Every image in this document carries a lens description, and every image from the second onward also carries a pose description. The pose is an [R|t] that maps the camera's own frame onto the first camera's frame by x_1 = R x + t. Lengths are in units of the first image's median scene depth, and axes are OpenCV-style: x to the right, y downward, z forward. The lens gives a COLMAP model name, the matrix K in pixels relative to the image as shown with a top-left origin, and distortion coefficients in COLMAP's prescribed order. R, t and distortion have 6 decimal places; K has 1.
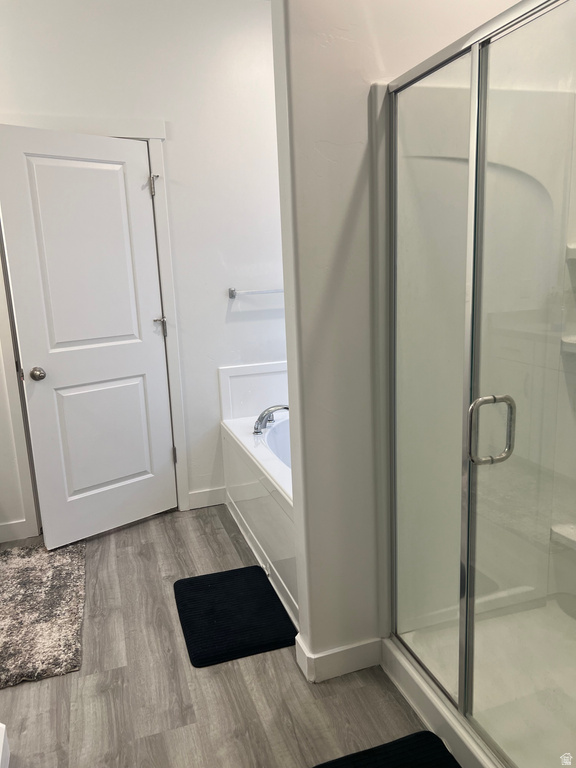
lens RADIAL K [[572.5, 0, 288.0], [0, 572.5, 384.0], [0, 0, 1]] dist [0.064564, -0.076234]
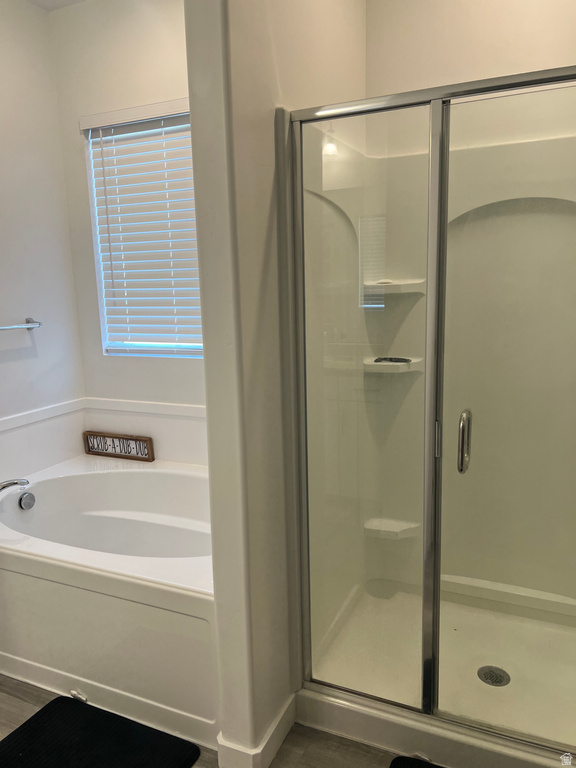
lens RADIAL K [[572.5, 0, 288.0], [0, 572.5, 384.0], [0, 0, 1]] dist [0.064564, -0.076234]
pose [[0.684346, -0.099328, 0.722361, -0.494210], [0.144384, 0.989521, -0.000722, -0.056122], [-0.714720, 0.104791, 0.691516, 0.326114]]
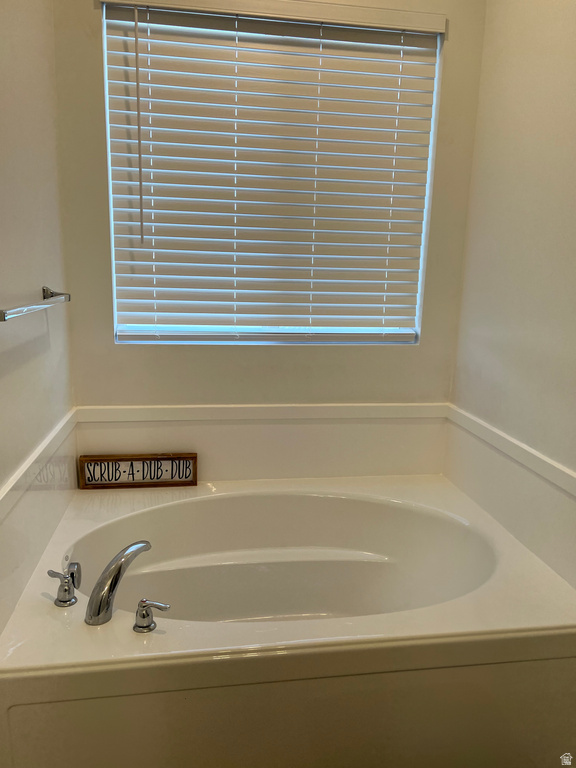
lens RADIAL K [[572.5, 0, 288.0], [0, 572.5, 384.0], [0, 0, 1]] dist [0.064564, -0.076234]
pose [[0.174059, -0.152198, 0.972902, -0.714095], [0.167560, 0.978154, 0.123042, -0.216377], [-0.970375, 0.141603, 0.195759, 1.264231]]
